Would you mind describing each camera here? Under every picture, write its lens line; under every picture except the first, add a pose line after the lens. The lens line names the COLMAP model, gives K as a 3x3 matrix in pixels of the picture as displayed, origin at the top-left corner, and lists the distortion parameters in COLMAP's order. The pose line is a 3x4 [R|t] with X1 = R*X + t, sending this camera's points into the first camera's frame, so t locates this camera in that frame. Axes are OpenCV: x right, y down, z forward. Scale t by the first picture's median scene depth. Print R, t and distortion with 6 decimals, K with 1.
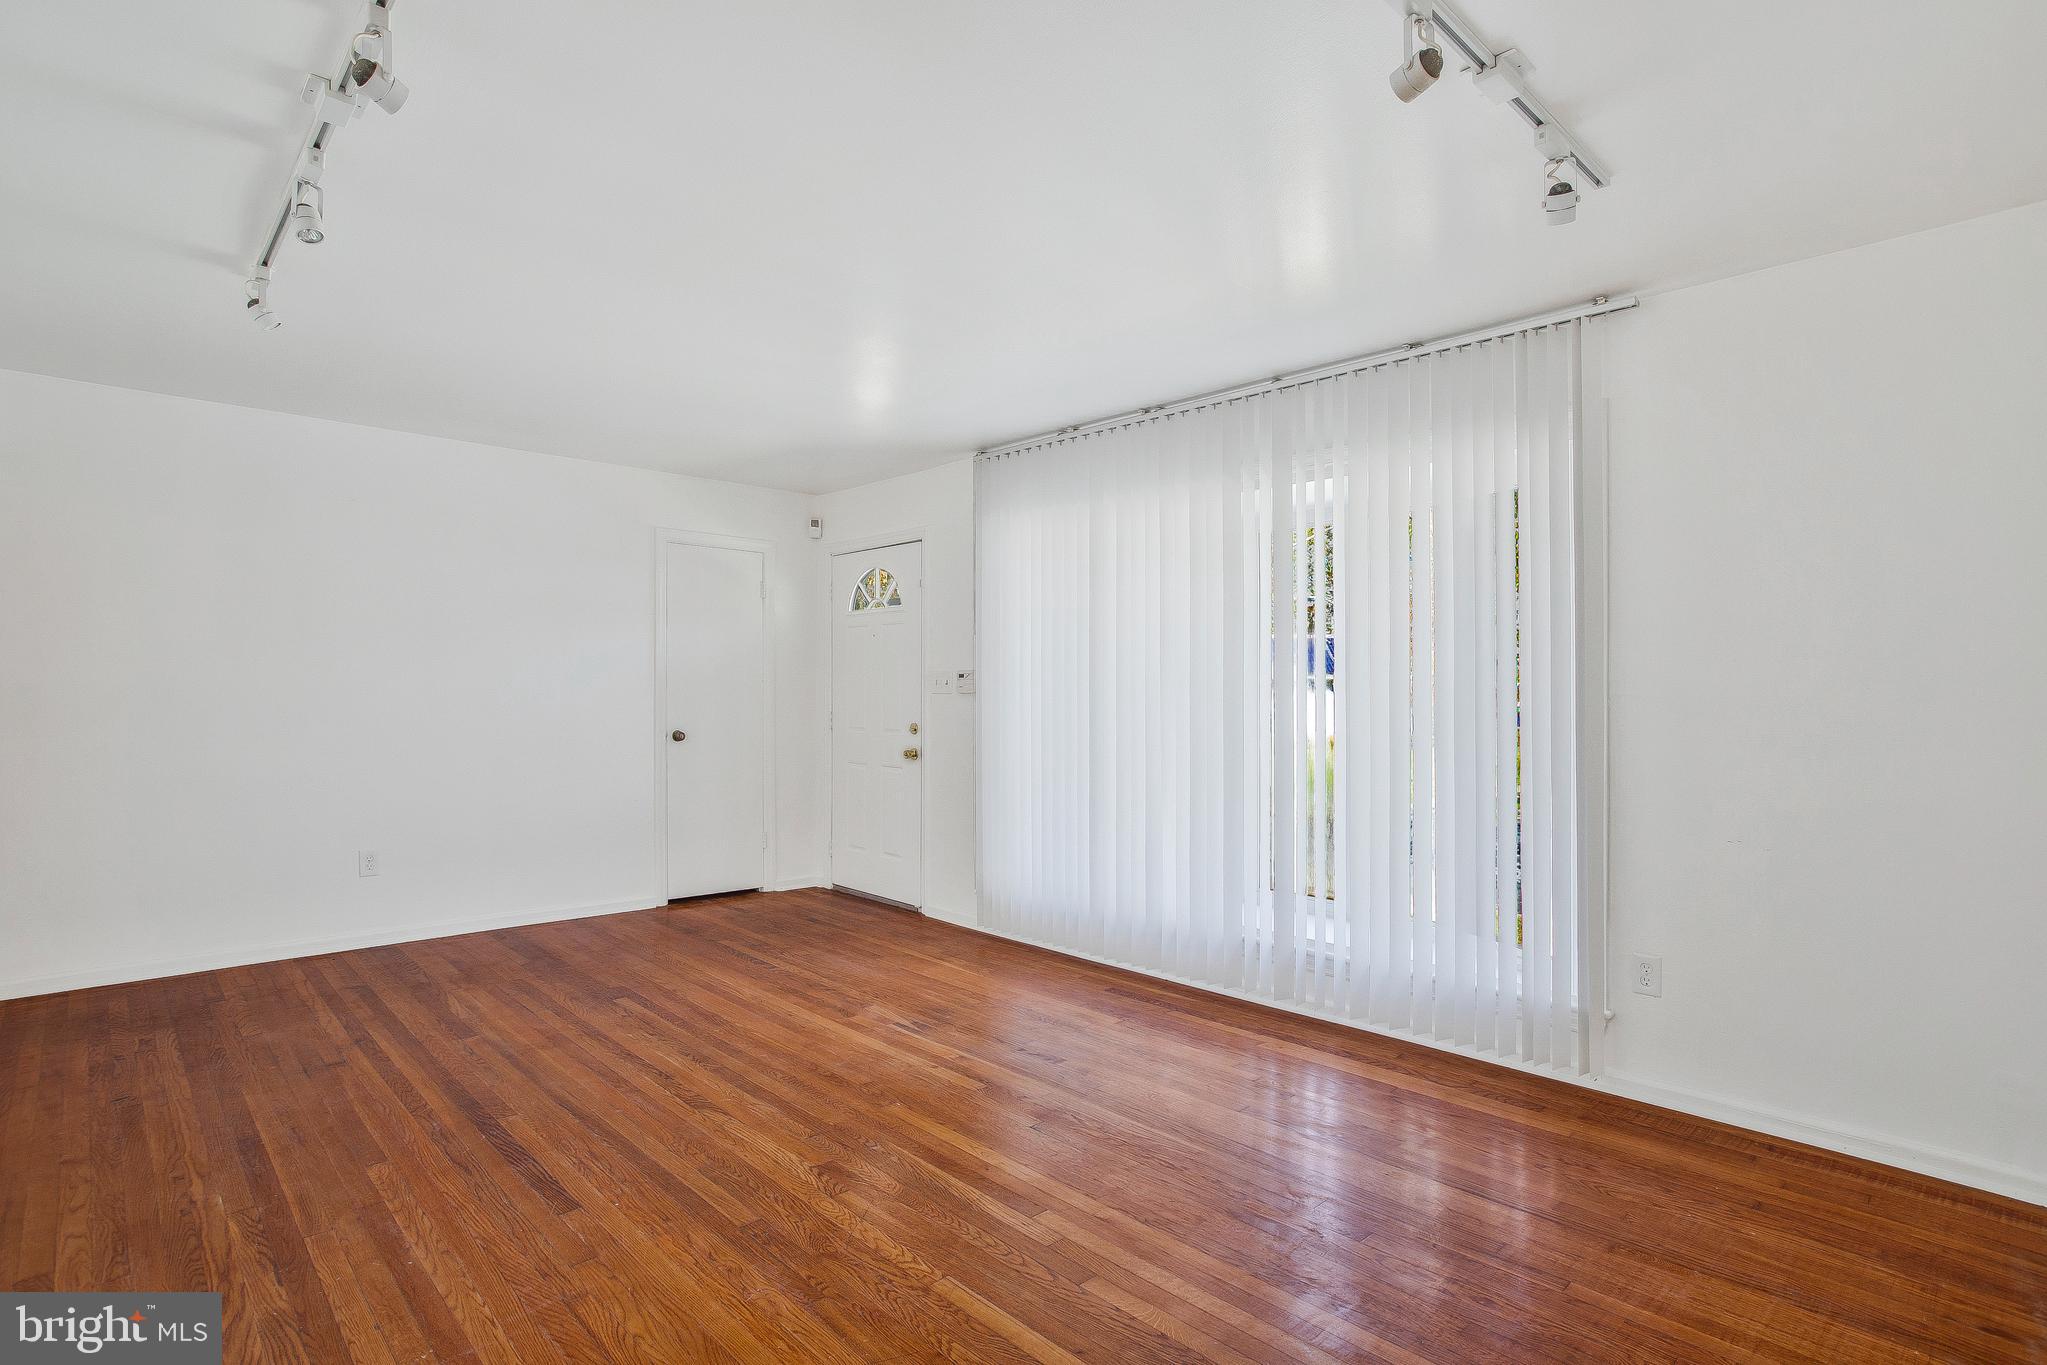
lens RADIAL K [[1031.4, 0, 1019.5], [0, 1031.4, 683.4], [0, 0, 1]] dist [-0.055441, 0.017071]
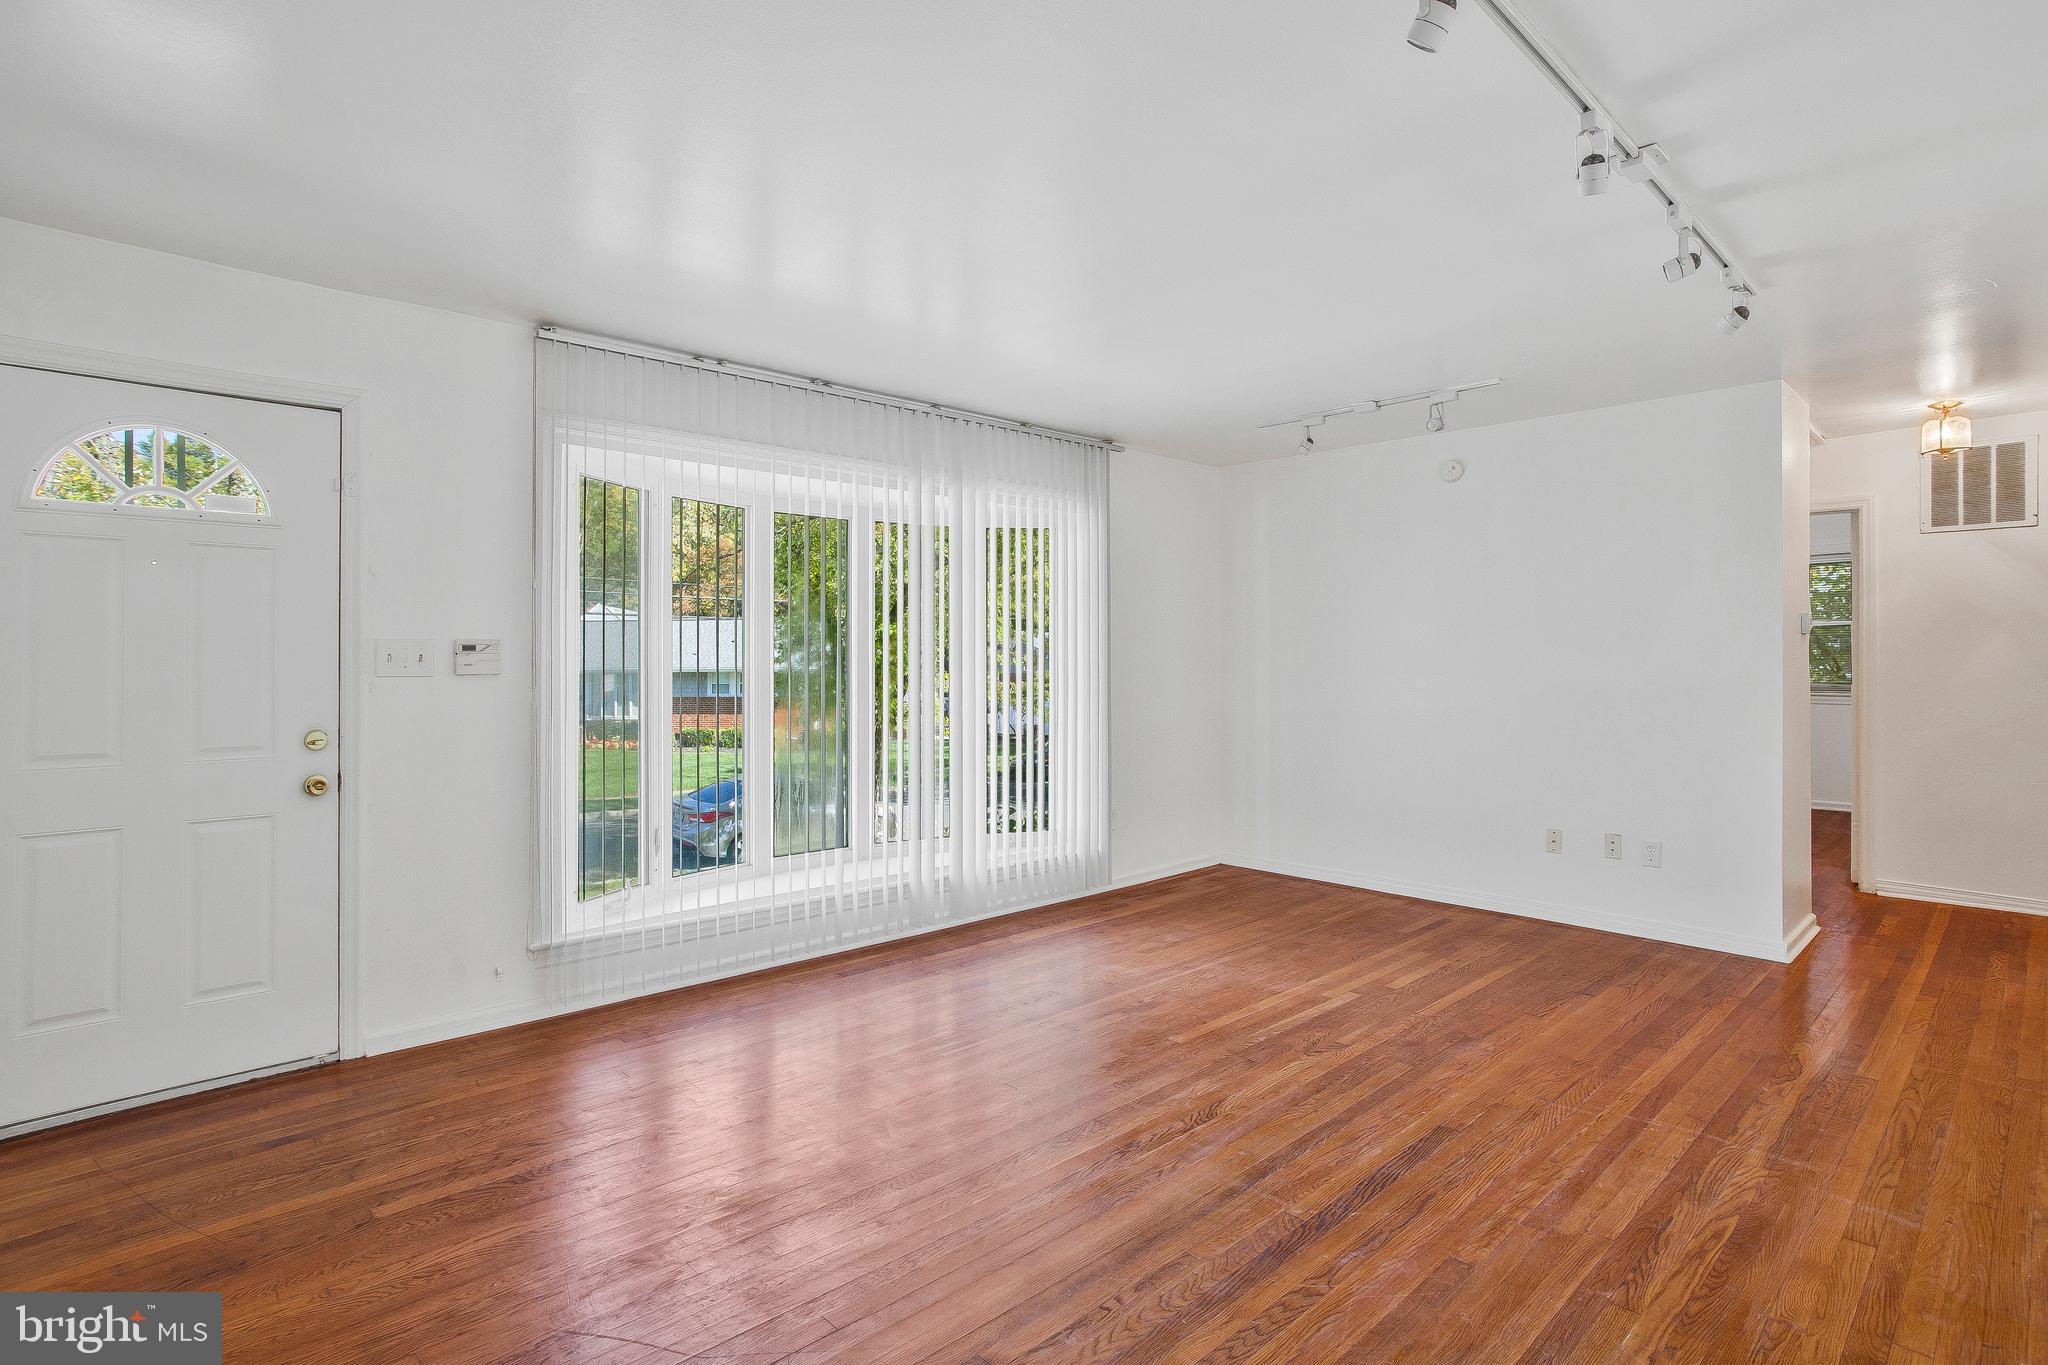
lens RADIAL K [[1031.9, 0, 1026.3], [0, 1031.9, 671.6], [0, 0, 1]] dist [-0.055441, 0.017071]
pose [[-0.008899, -0.013465, 0.999870, -1.370711], [-0.008011, 0.999878, 0.013394, -0.008933], [-0.999928, -0.007891, -0.009006, 1.289851]]
